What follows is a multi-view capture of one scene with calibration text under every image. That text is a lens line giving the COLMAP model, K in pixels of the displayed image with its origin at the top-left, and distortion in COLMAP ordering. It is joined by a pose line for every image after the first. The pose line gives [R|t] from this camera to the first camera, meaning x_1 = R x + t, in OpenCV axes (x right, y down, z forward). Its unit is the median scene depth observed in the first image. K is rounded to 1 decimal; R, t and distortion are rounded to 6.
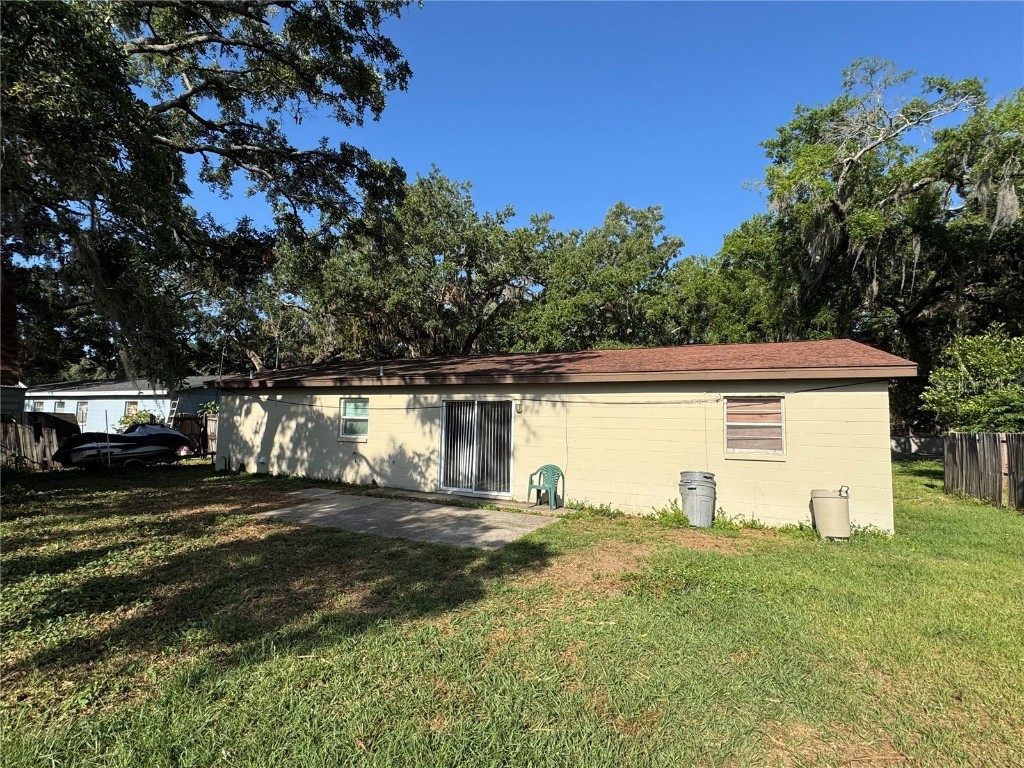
lens RADIAL K [[468.4, 0, 511.3], [0, 468.4, 383.0], [0, 0, 1]] dist [-0.001460, -0.000084]
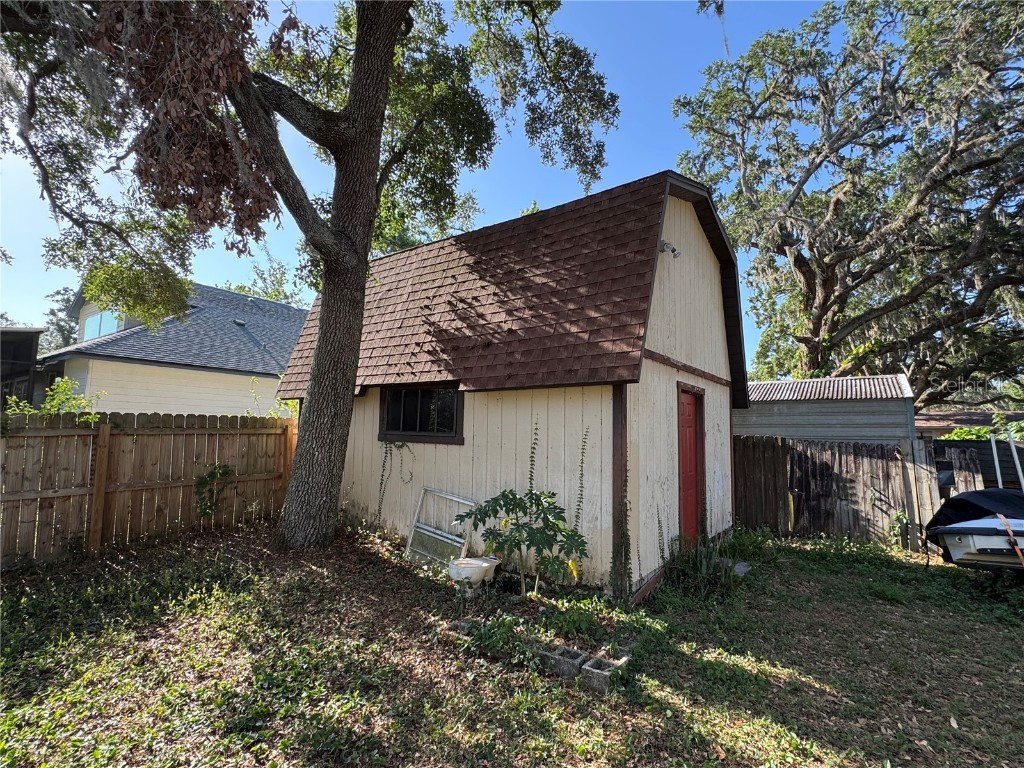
lens RADIAL K [[482.8, 0, 512.0], [0, 482.8, 384.0], [0, 0, 1]] dist [0.001010, -0.000575]
pose [[-0.188264, -0.125927, -0.974012, -0.405712], [0.059203, 0.988487, -0.139242, 0.049497], [0.980332, -0.083879, -0.178641, 0.669329]]
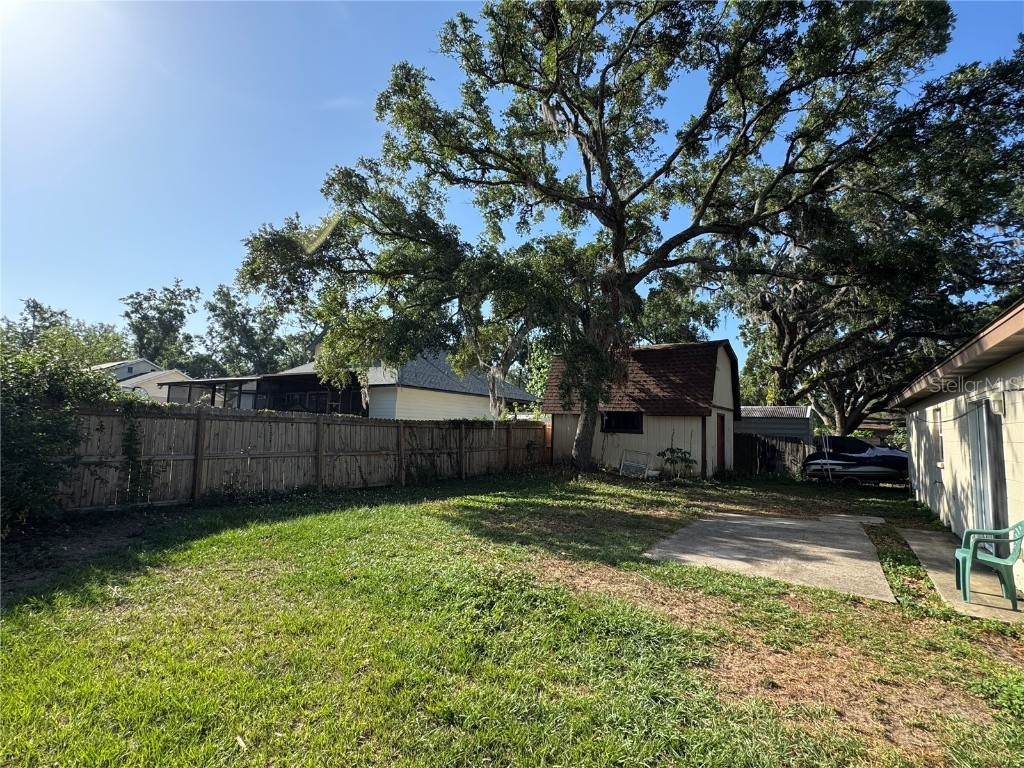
lens RADIAL K [[468.4, 0, 511.3], [0, 468.4, 383.0], [0, 0, 1]] dist [-0.001460, -0.000084]
pose [[-0.176561, -0.121884, -0.976714, 0.451803], [0.042530, 0.990432, -0.131284, 0.054532], [0.983370, -0.064719, -0.169688, 0.417556]]
